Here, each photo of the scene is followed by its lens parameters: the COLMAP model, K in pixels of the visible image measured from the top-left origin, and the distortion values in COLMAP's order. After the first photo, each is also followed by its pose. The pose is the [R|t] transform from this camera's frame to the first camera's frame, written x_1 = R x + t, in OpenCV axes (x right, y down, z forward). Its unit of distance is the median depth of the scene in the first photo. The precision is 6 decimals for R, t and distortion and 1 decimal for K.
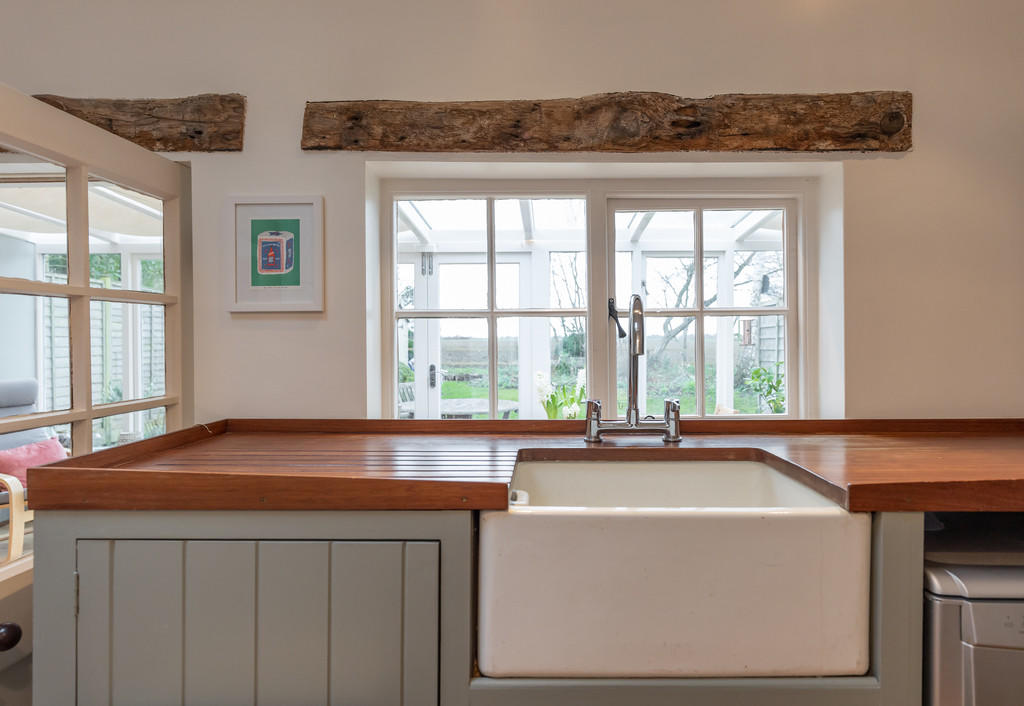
lens RADIAL K [[657.5, 0, 537.4], [0, 657.5, 348.8], [0, 0, 1]] dist [0.003102, 0.000945]
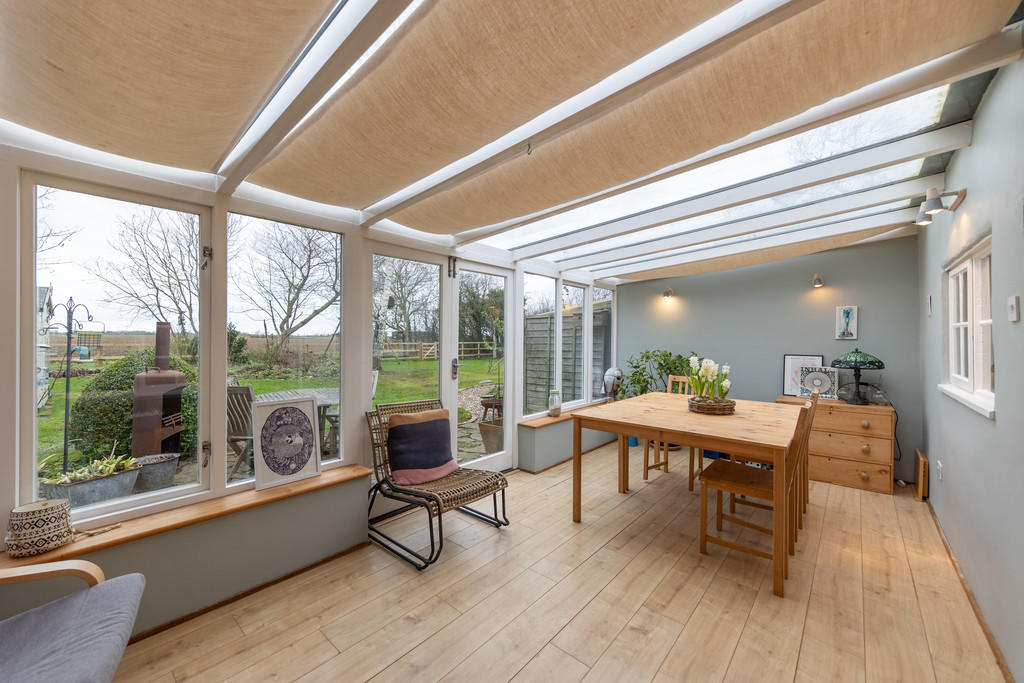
lens RADIAL K [[391.3, 0, 512.0], [0, 391.3, 341.5], [0, 0, 1]] dist [0.001991, 0.000082]
pose [[0.645591, 0.002199, 0.763680, -1.752896], [0.000732, 0.999994, -0.003499, -0.004998], [-0.763683, 0.002818, 0.645586, 1.458462]]
